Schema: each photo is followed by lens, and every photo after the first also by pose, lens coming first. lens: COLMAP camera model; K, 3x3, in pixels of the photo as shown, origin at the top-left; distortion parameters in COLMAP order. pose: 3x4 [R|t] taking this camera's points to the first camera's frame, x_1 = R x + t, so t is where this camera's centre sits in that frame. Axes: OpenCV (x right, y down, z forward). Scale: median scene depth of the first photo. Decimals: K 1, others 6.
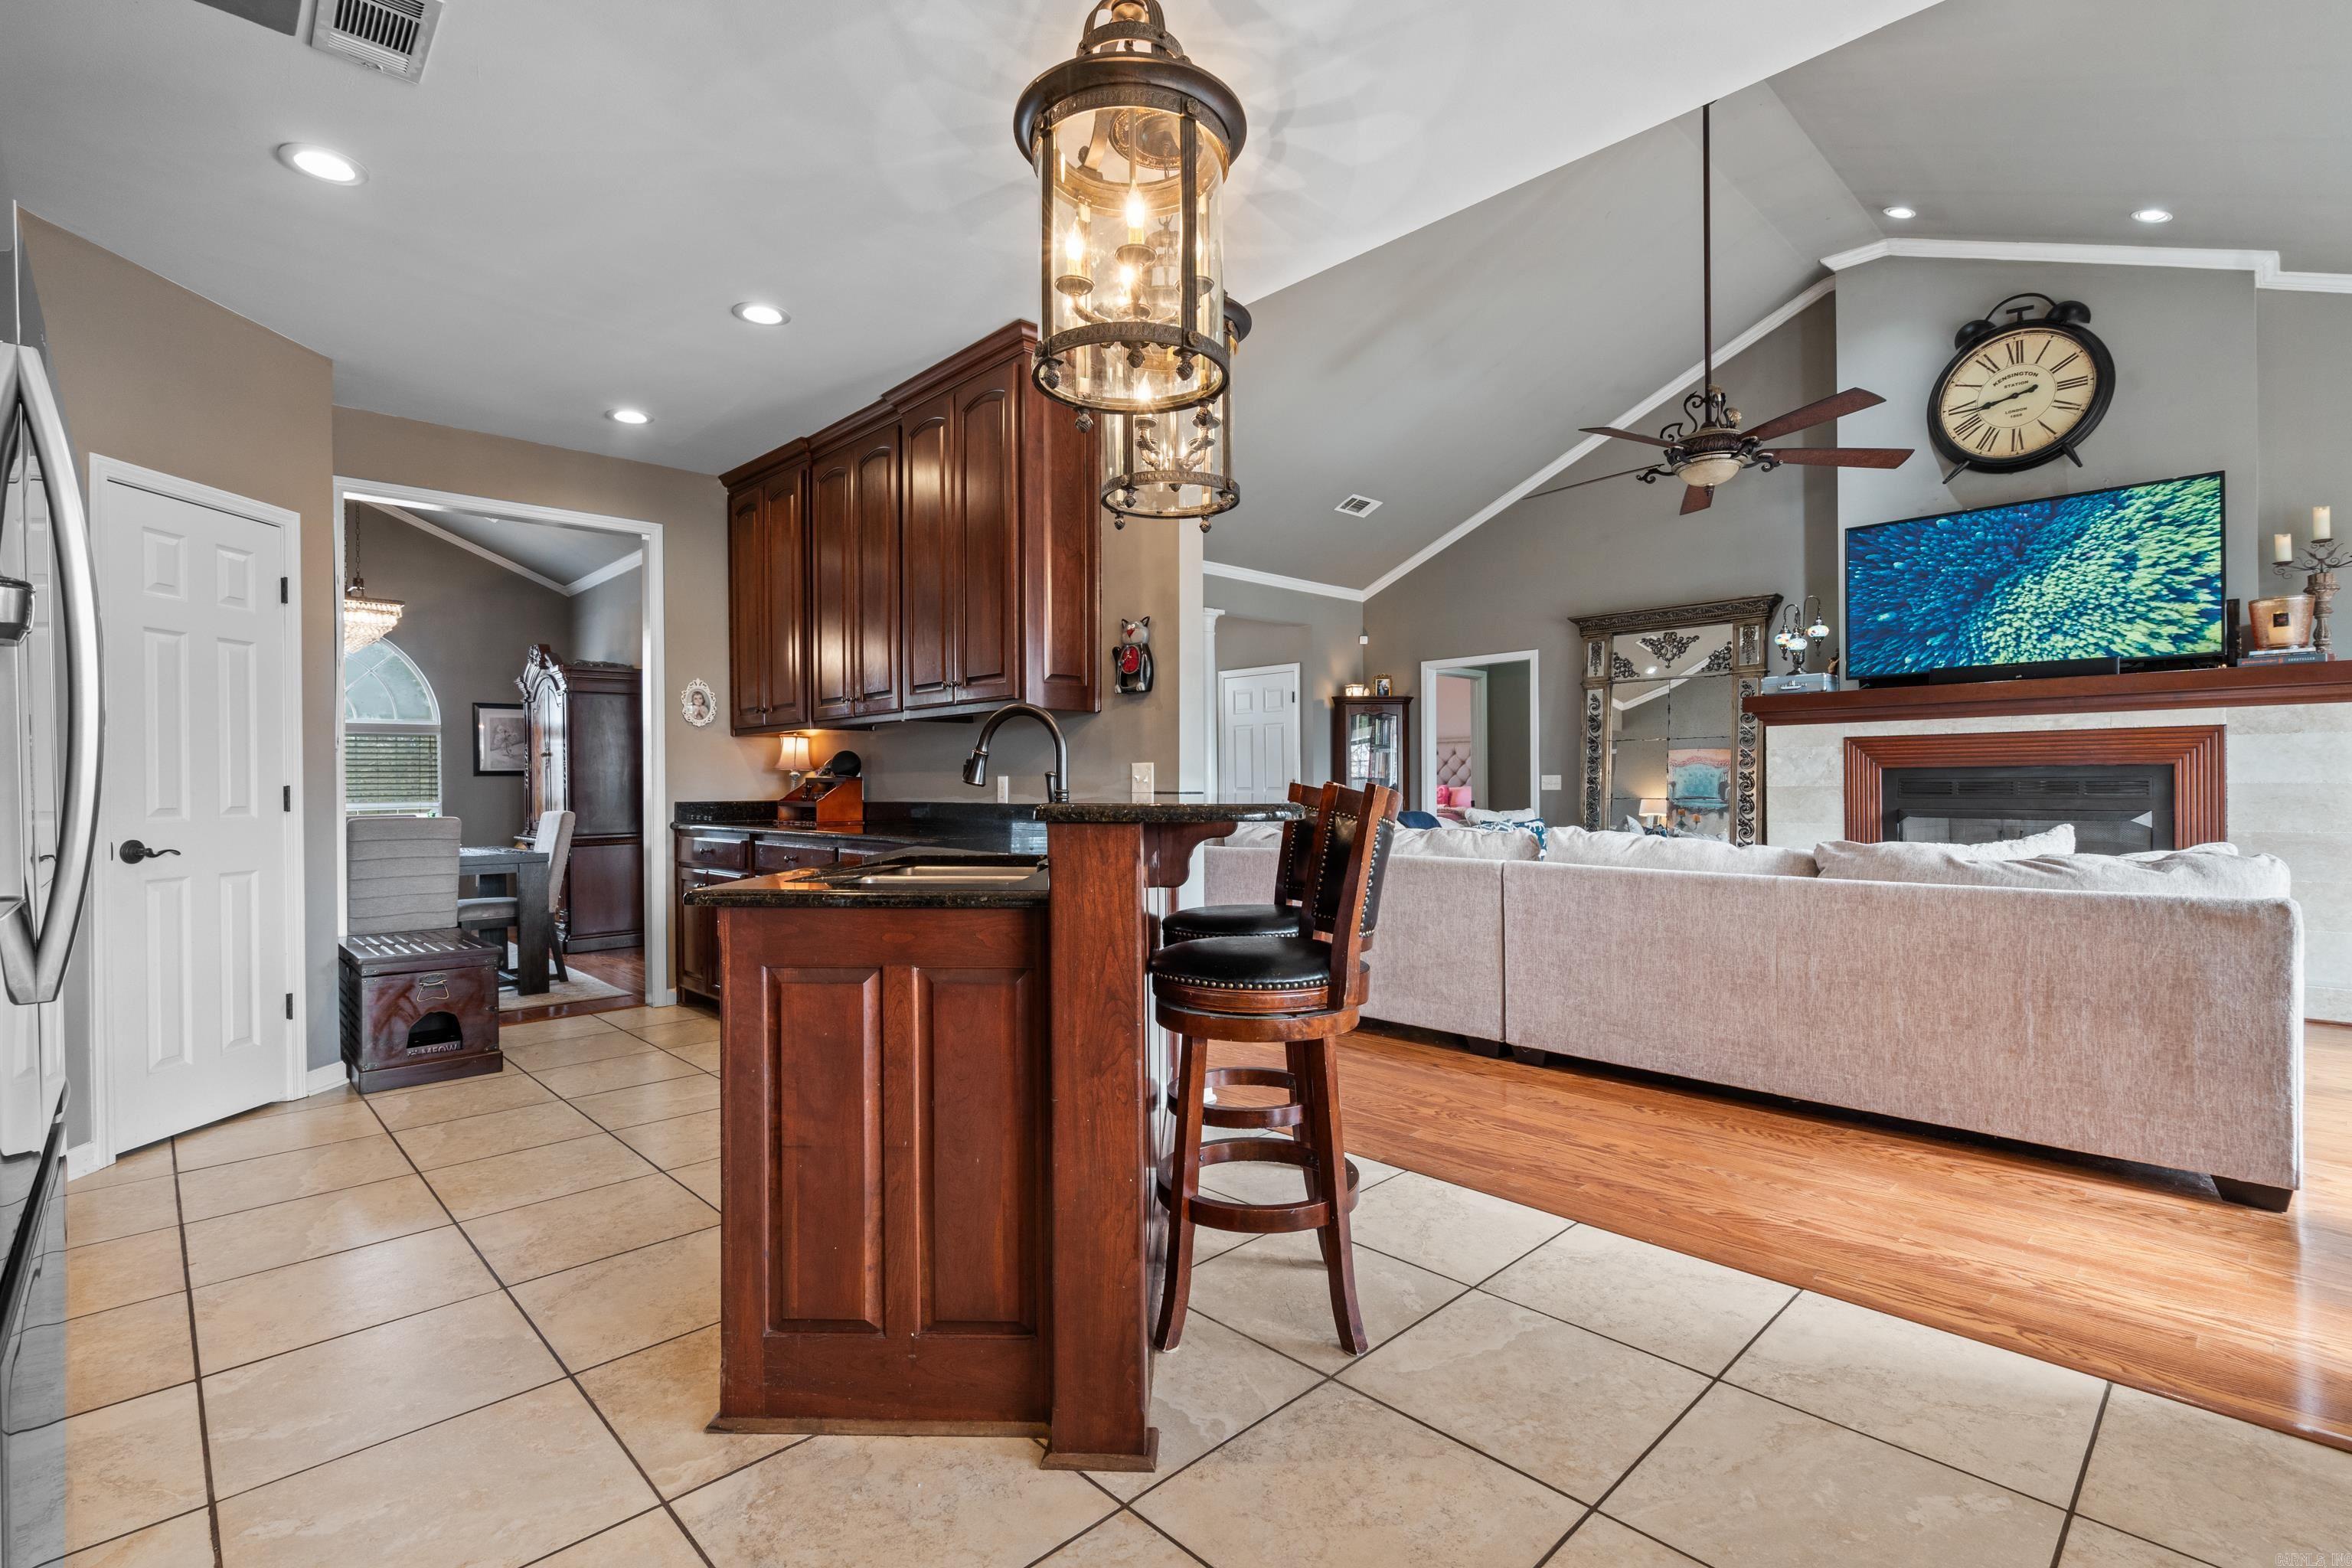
lens RADIAL K [[1074.9, 0, 1178.7], [0, 1074.9, 790.8], [0, 0, 1]] dist [-0.001596, 0.001807]
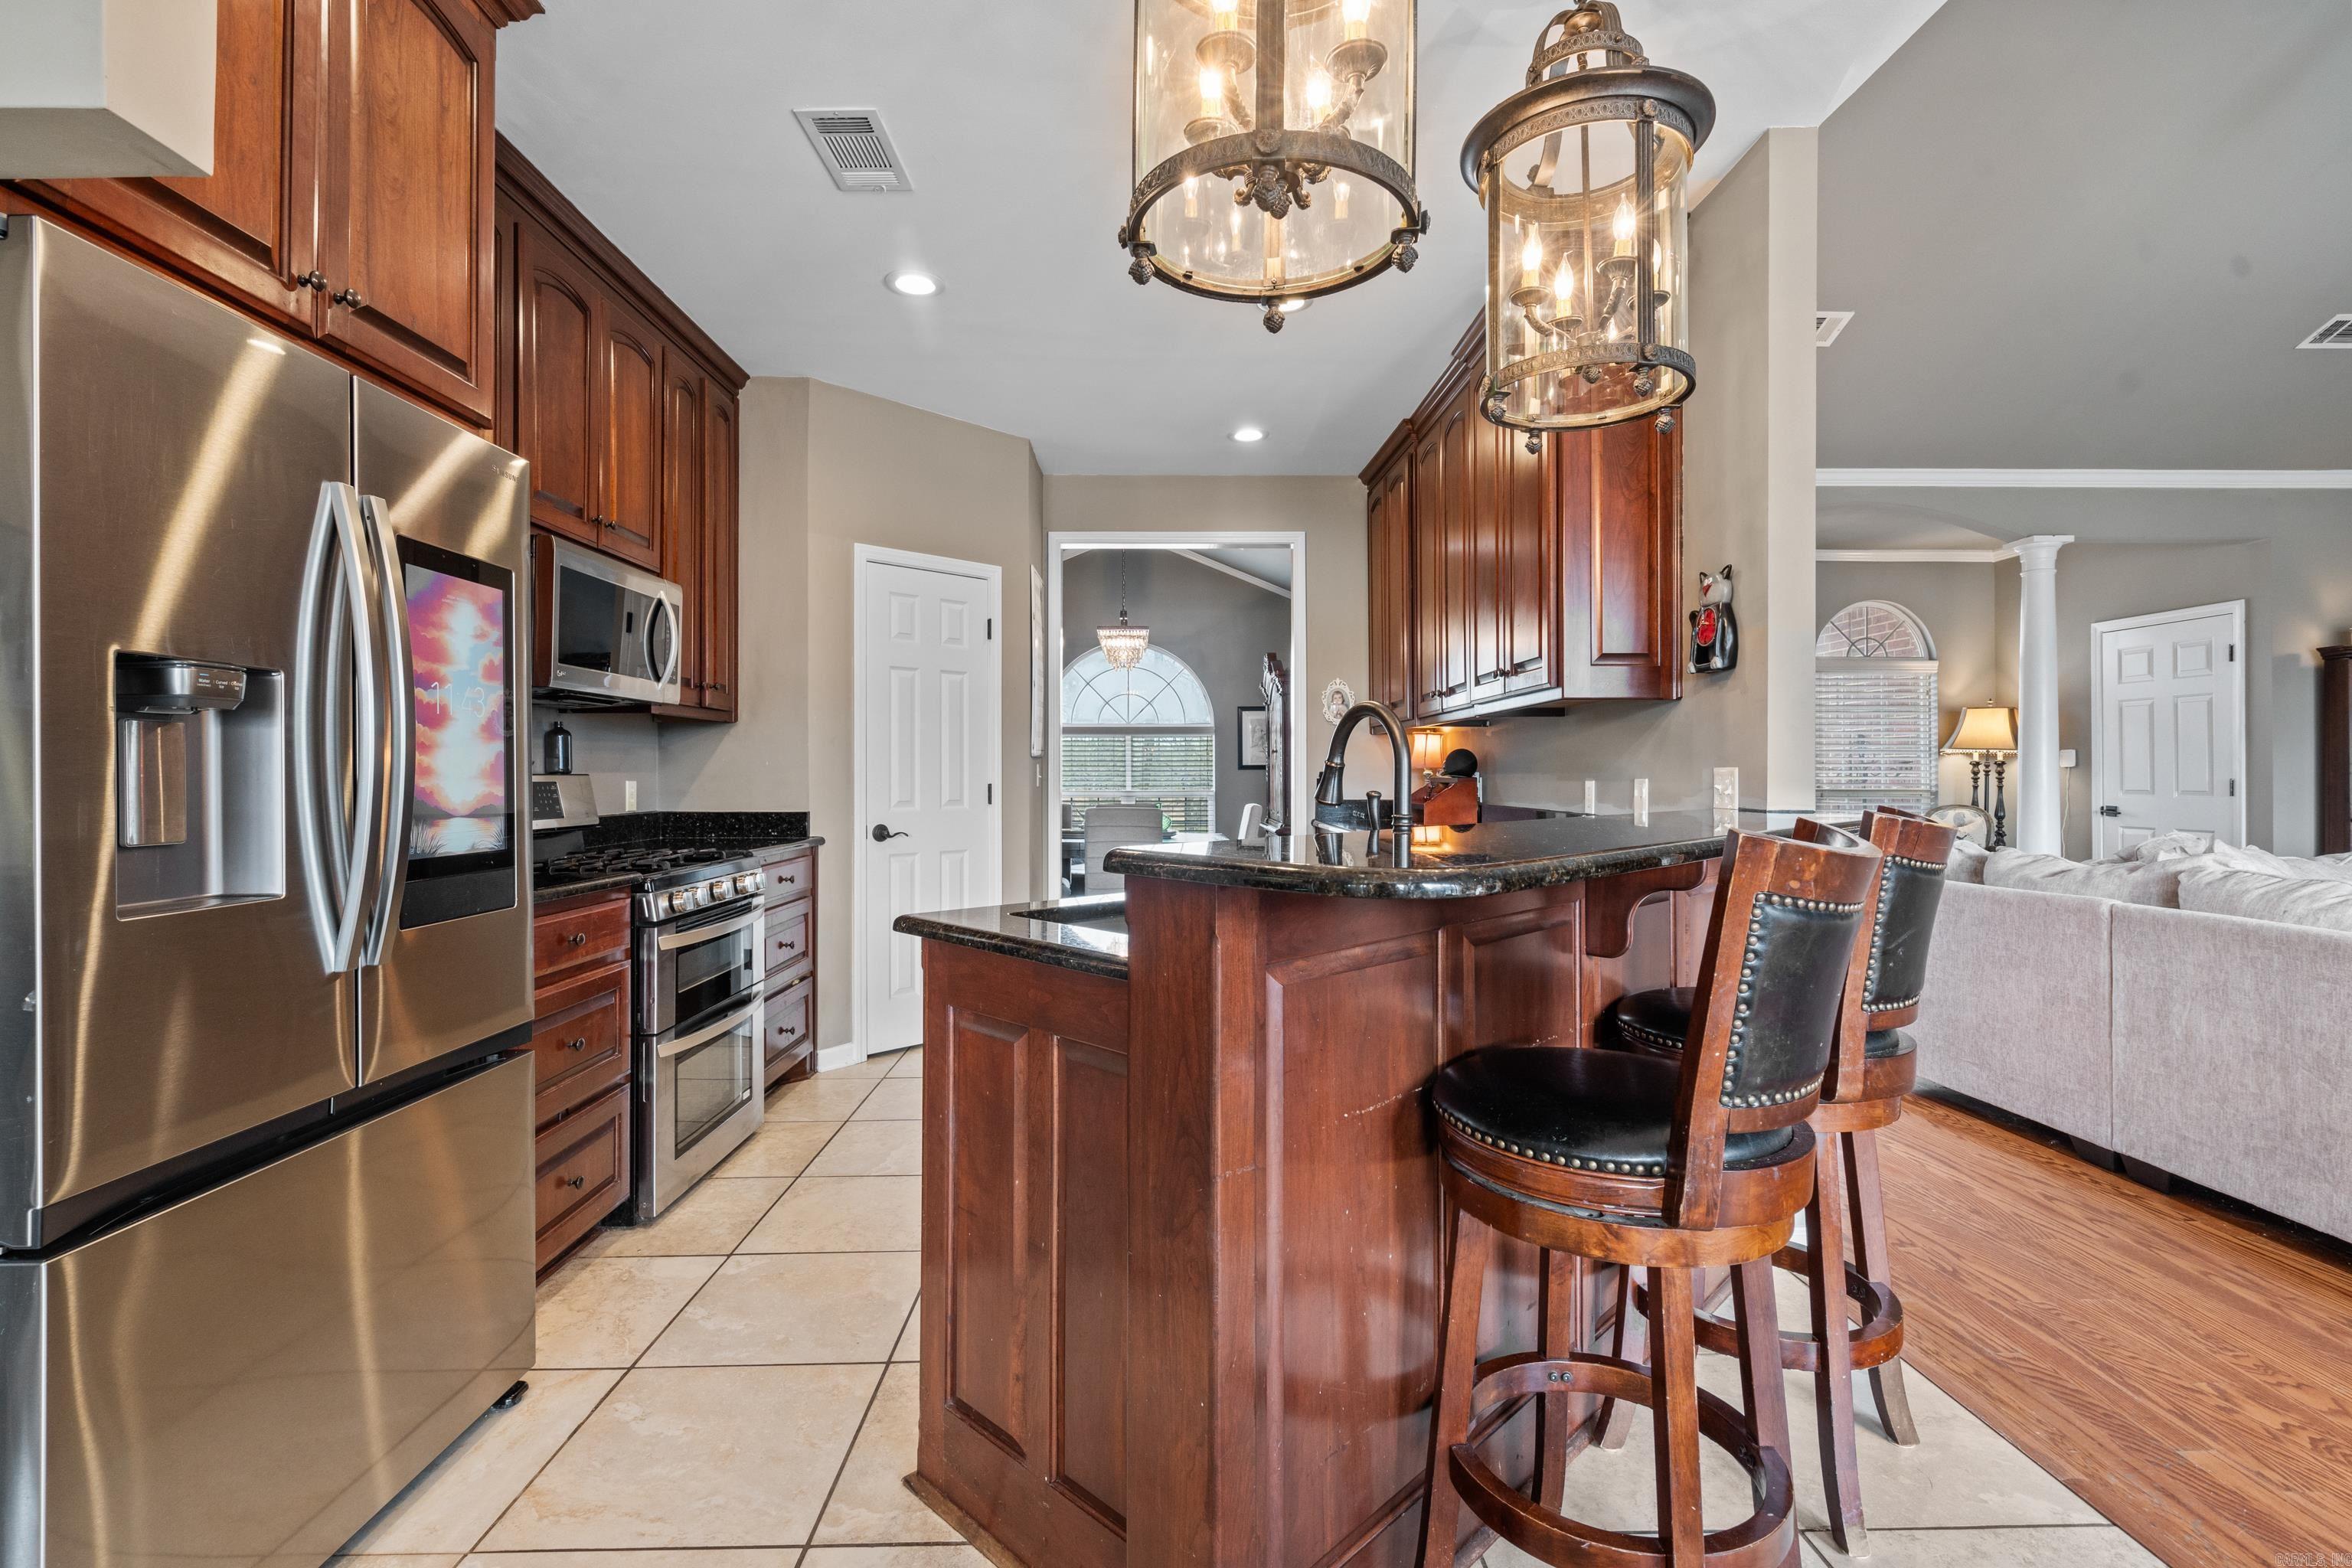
lens RADIAL K [[1074.9, 0, 1179.4], [0, 1074.9, 769.3], [0, 0, 1]] dist [-0.001596, 0.001807]
pose [[0.736103, 0.004673, -0.676854, 0.188194], [-0.010321, 0.999937, -0.004320, -0.018378], [0.676791, 0.010165, 0.736105, 0.221966]]
